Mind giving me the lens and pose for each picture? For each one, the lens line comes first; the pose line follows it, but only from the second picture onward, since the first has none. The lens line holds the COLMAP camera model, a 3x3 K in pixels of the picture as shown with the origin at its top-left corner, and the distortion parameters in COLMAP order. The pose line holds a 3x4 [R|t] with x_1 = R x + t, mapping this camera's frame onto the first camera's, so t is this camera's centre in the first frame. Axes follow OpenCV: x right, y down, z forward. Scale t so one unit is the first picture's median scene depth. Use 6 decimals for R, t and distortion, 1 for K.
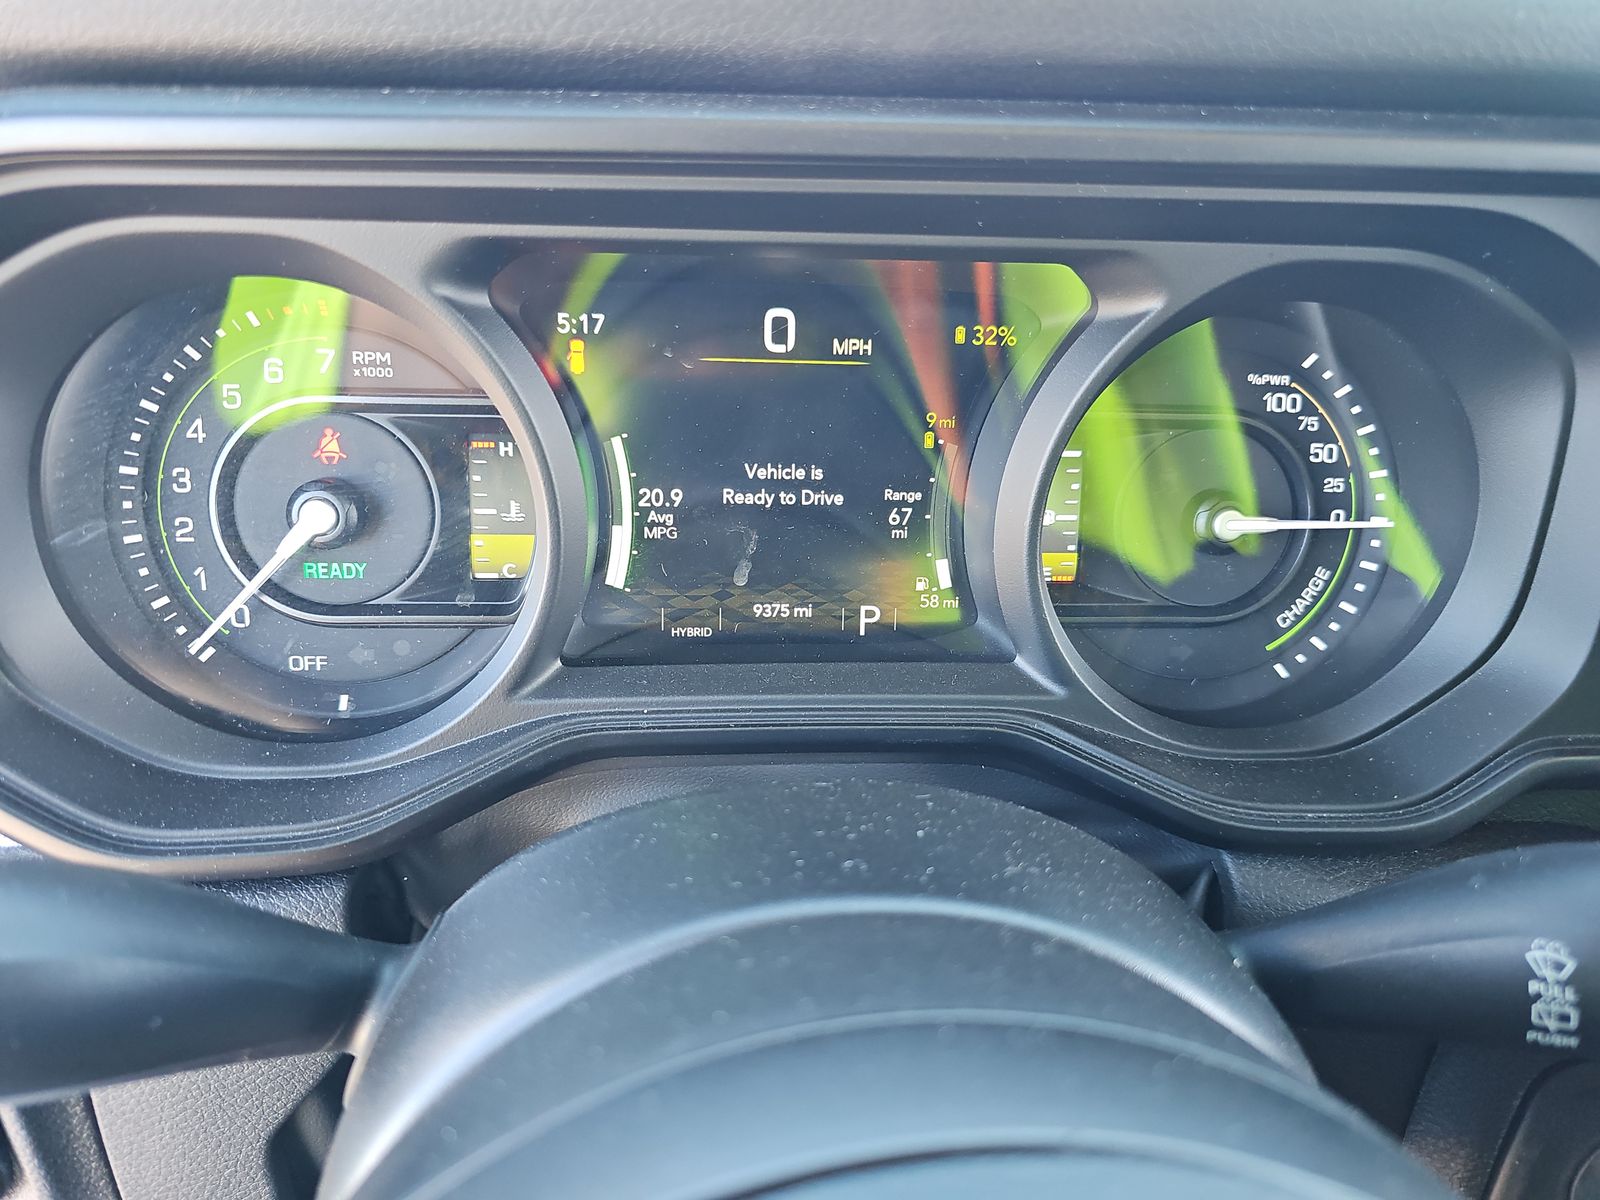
lens RADIAL K [[1072.8, 0, 788.8], [0, 1072.8, 600.7], [0, 0, 1]] dist [0.004271, -0.001400]
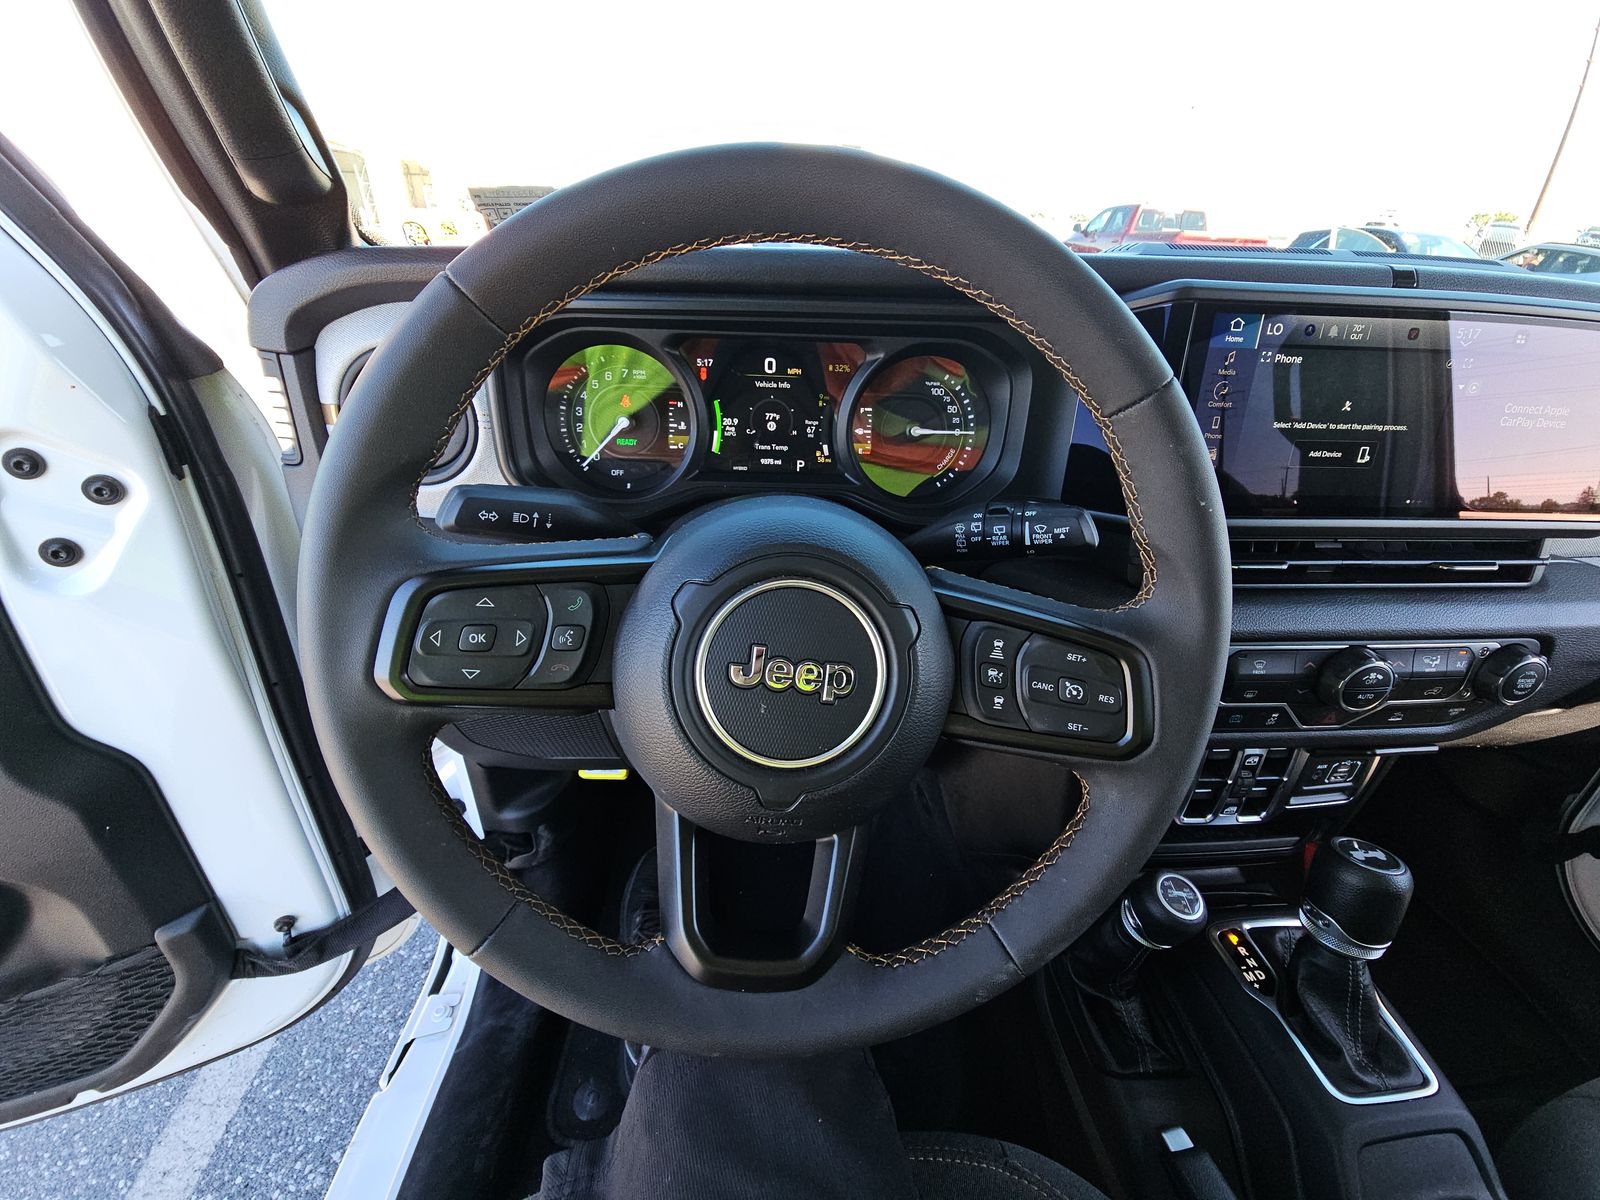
lens RADIAL K [[642.0, 0, 798.3], [0, 642.0, 593.8], [0, 0, 1]] dist [0.003705, -0.004581]
pose [[0.999789, 0.013742, -0.015285, 0.107238], [-0.012773, 0.998008, 0.061778, 0.276896], [0.016104, -0.061569, 0.997973, -0.842506]]
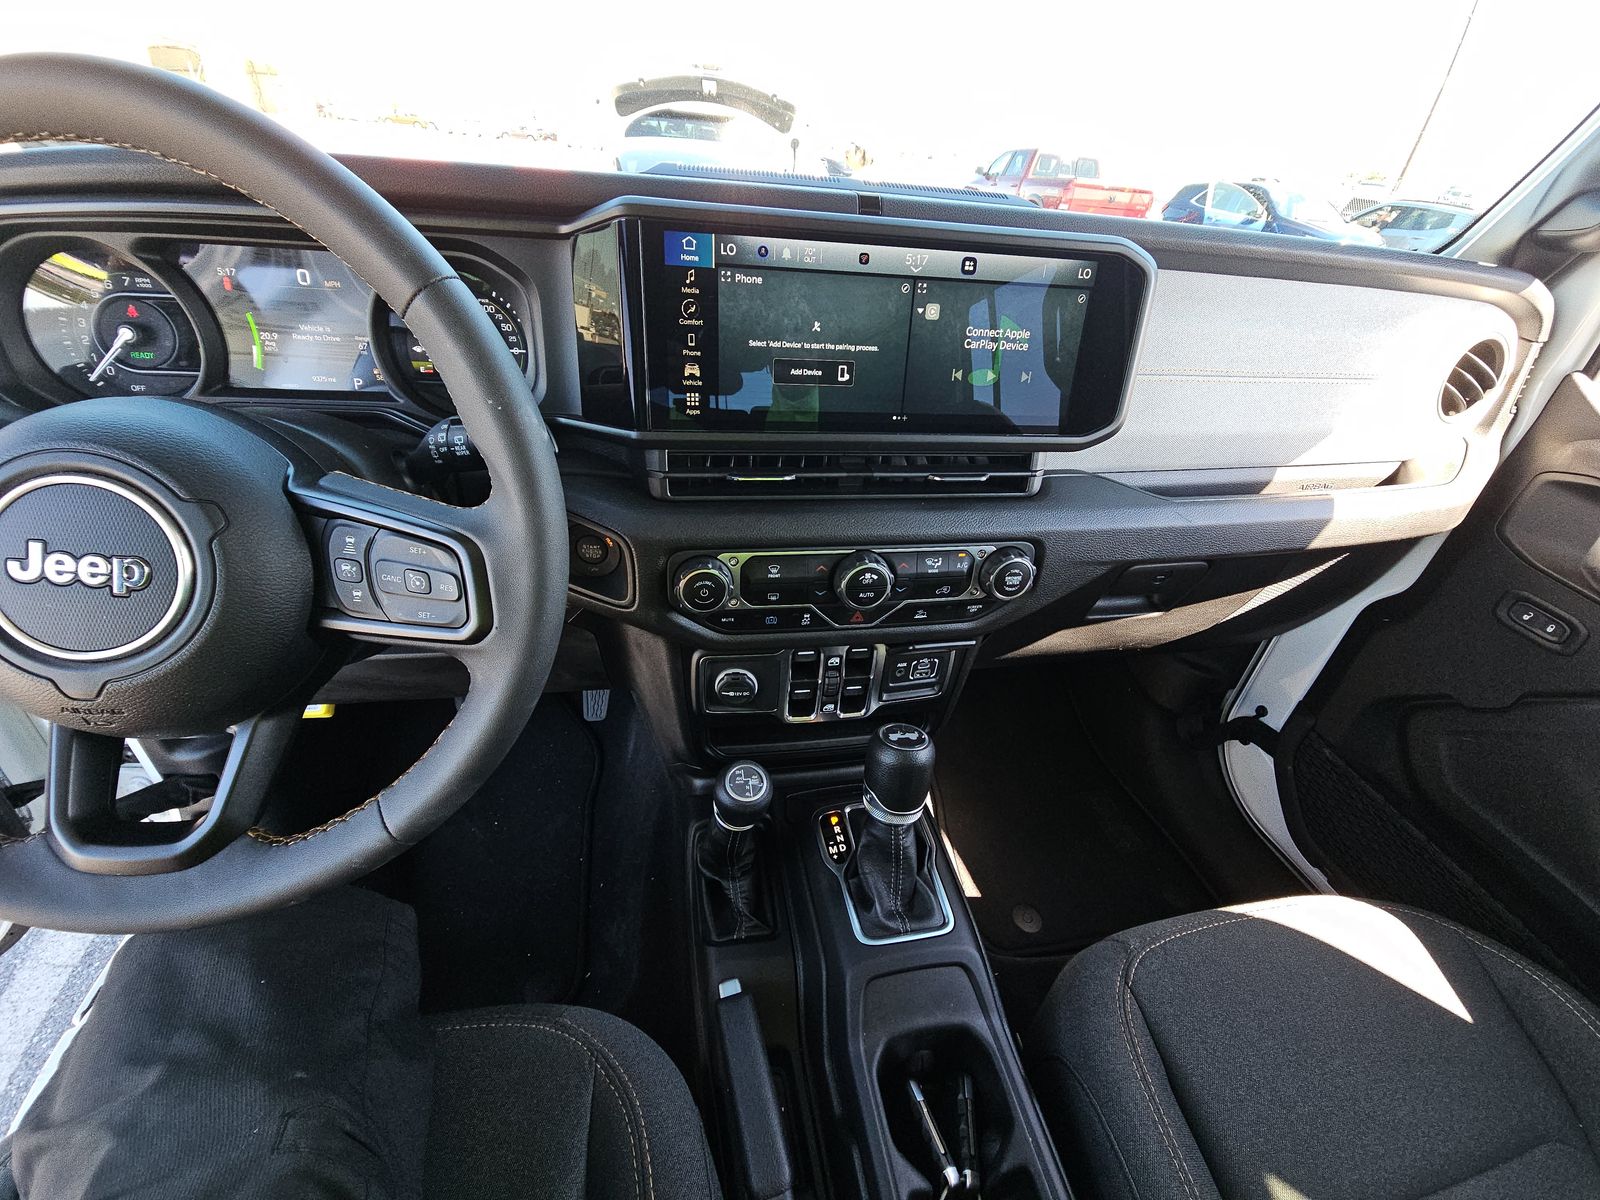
lens RADIAL K [[642.0, 0, 803.4], [0, 642.0, 592.5], [0, 0, 1]] dist [0.003705, -0.004581]
pose [[0.994644, -0.013287, 0.102506, 1.161341], [-0.000796, 0.990689, 0.136140, 0.363511], [-0.103361, -0.135493, 0.985372, -0.993728]]
